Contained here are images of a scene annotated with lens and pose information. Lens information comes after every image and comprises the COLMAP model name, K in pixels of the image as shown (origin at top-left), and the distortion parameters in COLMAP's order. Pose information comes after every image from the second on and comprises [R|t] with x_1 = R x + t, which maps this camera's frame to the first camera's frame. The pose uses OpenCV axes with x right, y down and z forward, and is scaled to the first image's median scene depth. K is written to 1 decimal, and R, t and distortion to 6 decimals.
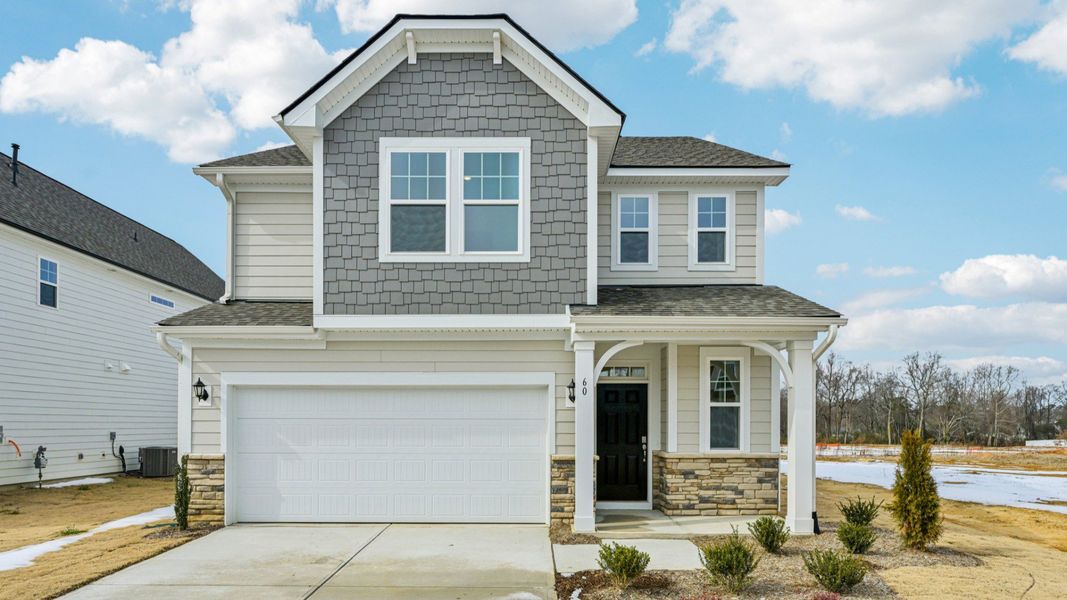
lens RADIAL K [[424.7, 0, 532.2], [0, 424.7, 312.5], [0, 0, 1]] dist [0.001009, 0.000056]
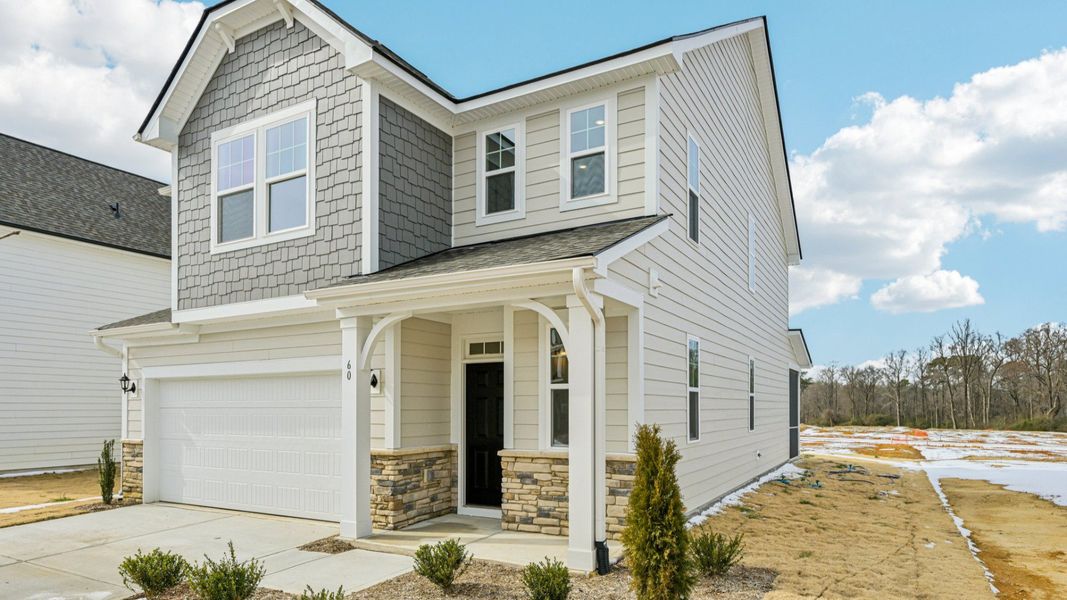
lens RADIAL K [[482.8, 0, 533.9], [0, 482.8, 283.4], [0, 0, 1]] dist [-0.000697, -0.000281]
pose [[0.921233, -0.101775, -0.375462, 0.760632], [0.102316, 0.994579, -0.018553, 0.048994], [0.375315, -0.021324, 0.926652, 0.207701]]
